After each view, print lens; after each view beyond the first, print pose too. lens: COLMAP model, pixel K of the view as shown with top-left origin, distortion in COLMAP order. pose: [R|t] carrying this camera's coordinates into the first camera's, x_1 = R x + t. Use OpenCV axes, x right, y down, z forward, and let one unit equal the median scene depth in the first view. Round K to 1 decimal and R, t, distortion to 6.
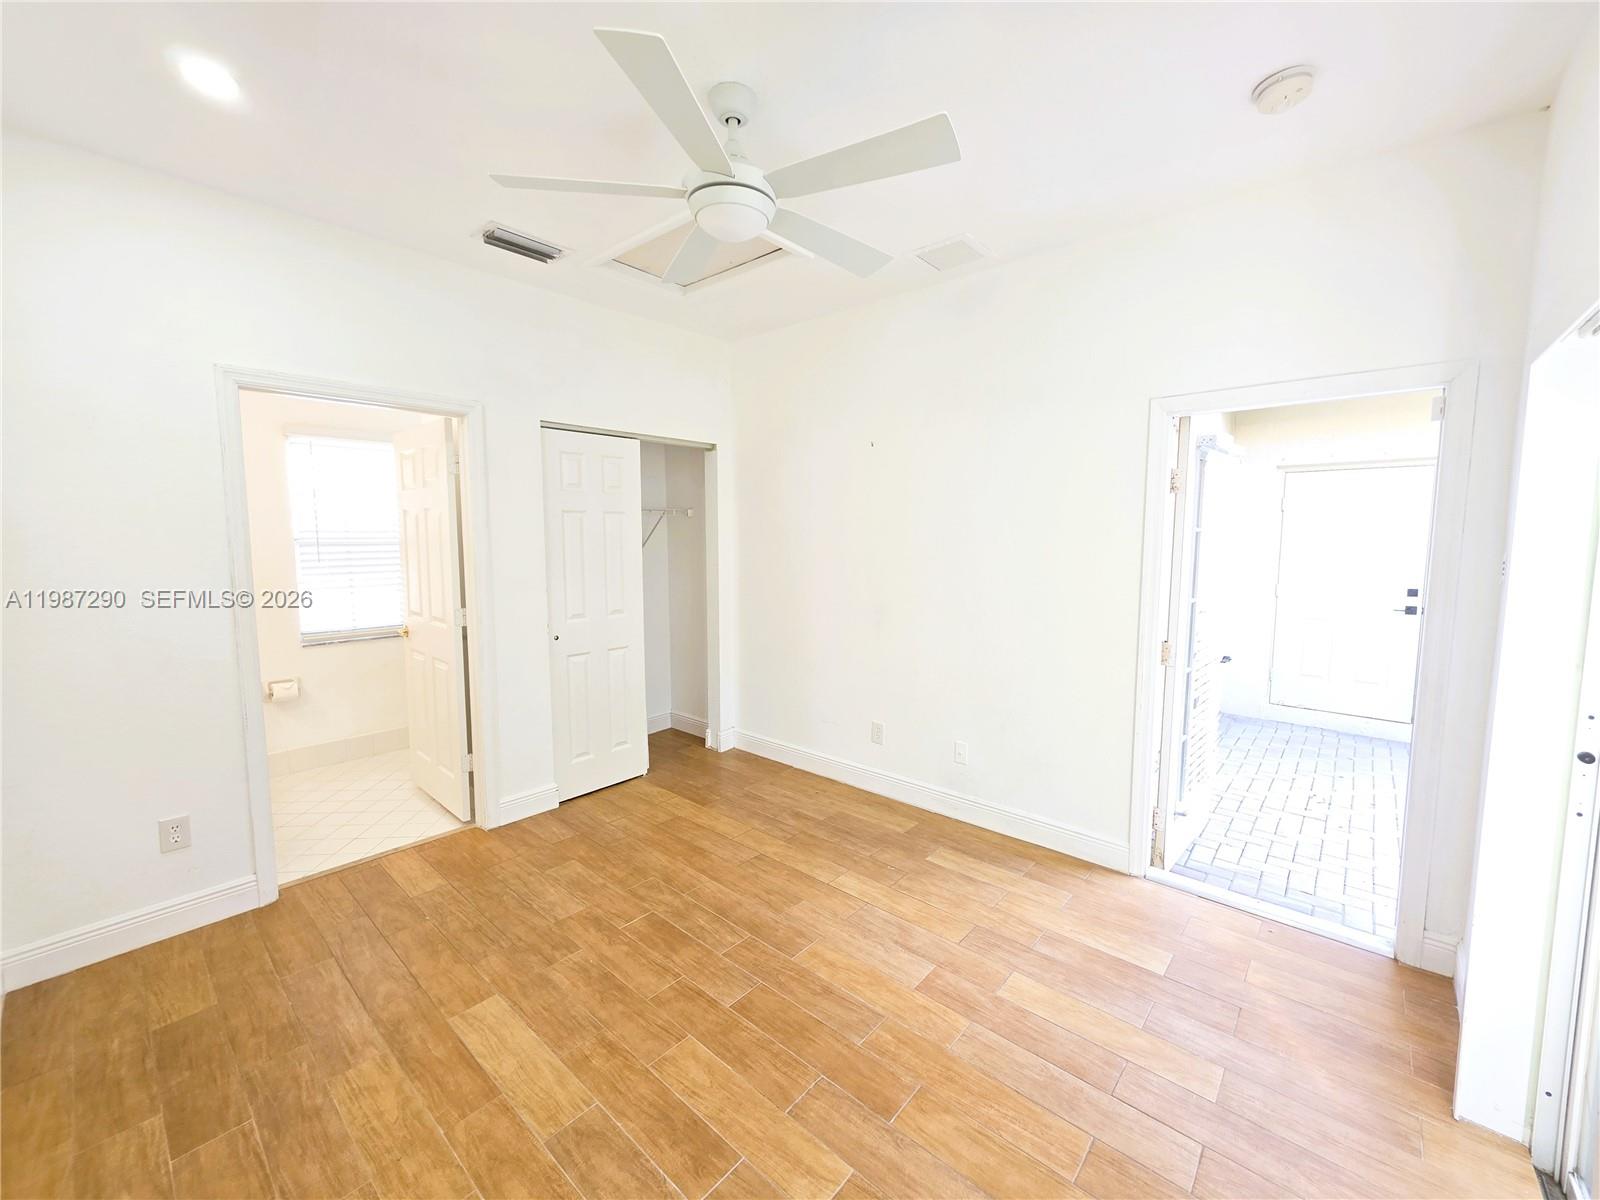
lens RADIAL K [[646.5, 0, 799.4], [0, 646.5, 594.8], [0, 0, 1]] dist [0.003292, 0.000111]
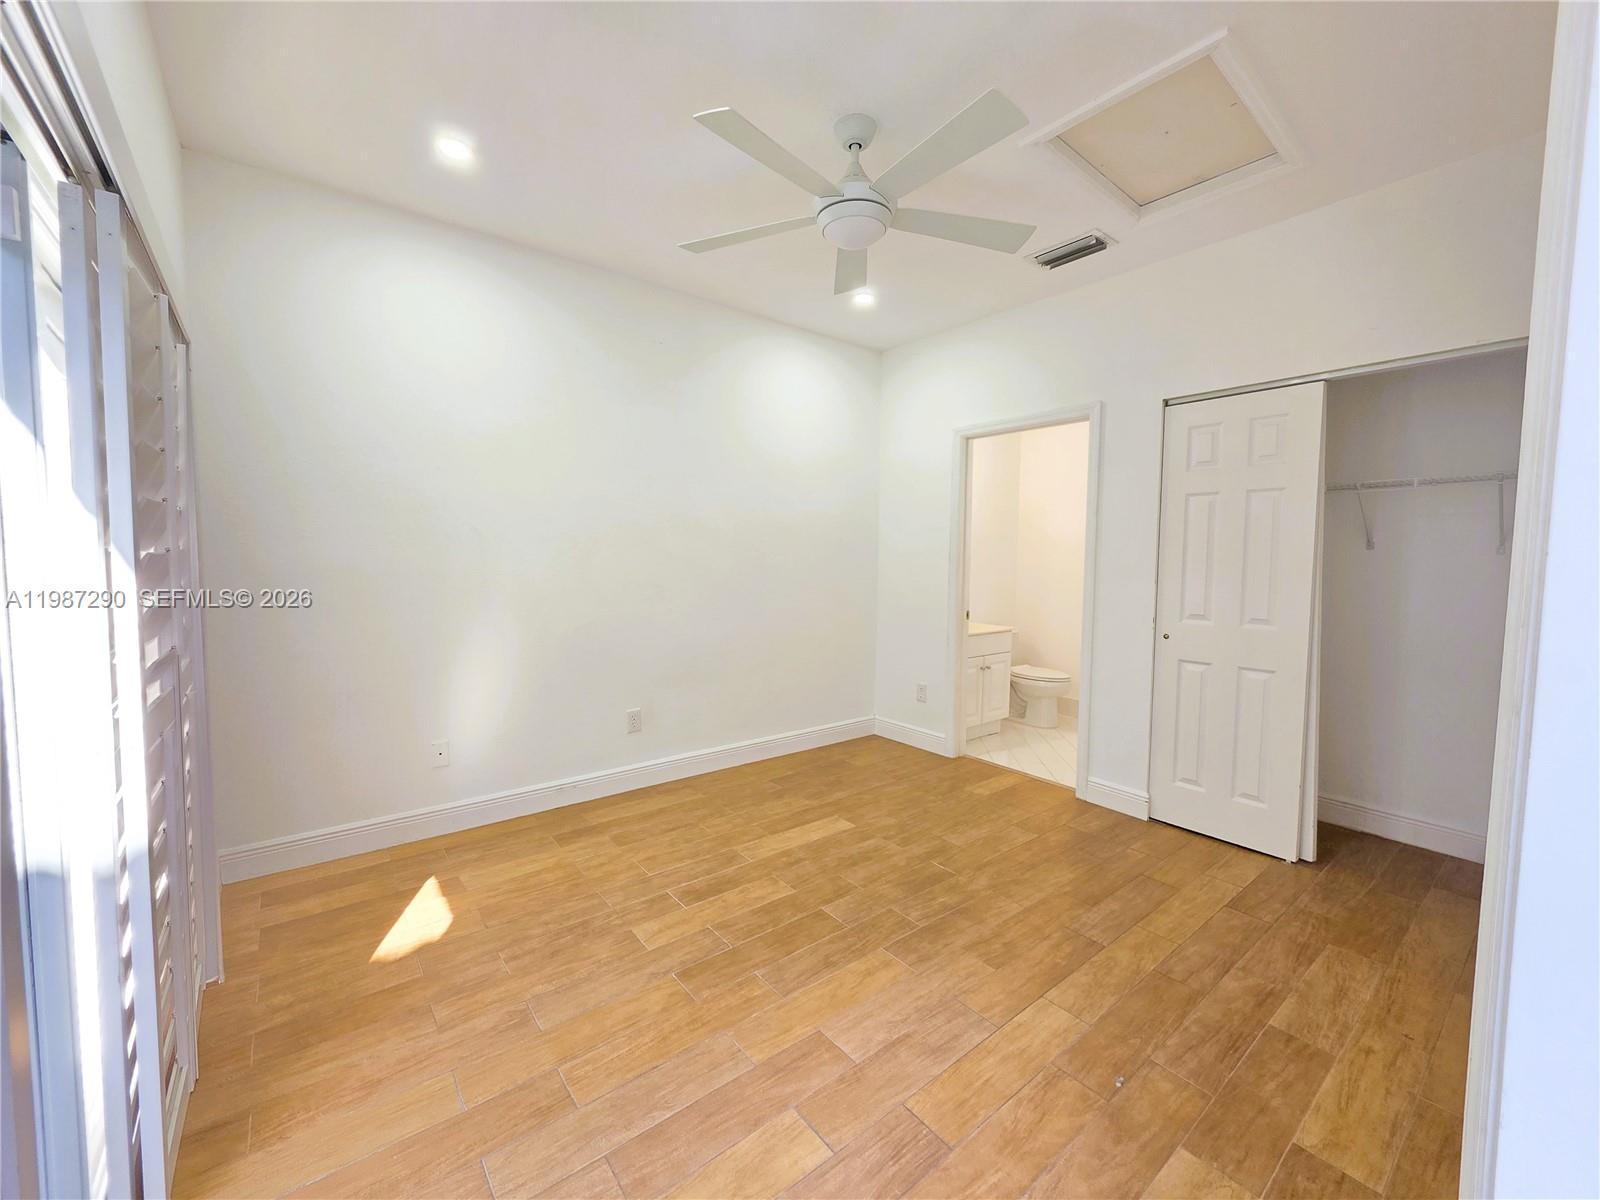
lens RADIAL K [[646.5, 0, 801.7], [0, 646.5, 595.6], [0, 0, 1]] dist [0.003292, 0.000111]
pose [[-0.179177, 0.058657, -0.982067, 0.953331], [-0.105880, 0.991274, 0.078525, -0.010470], [0.978103, 0.118051, -0.171403, 1.036874]]
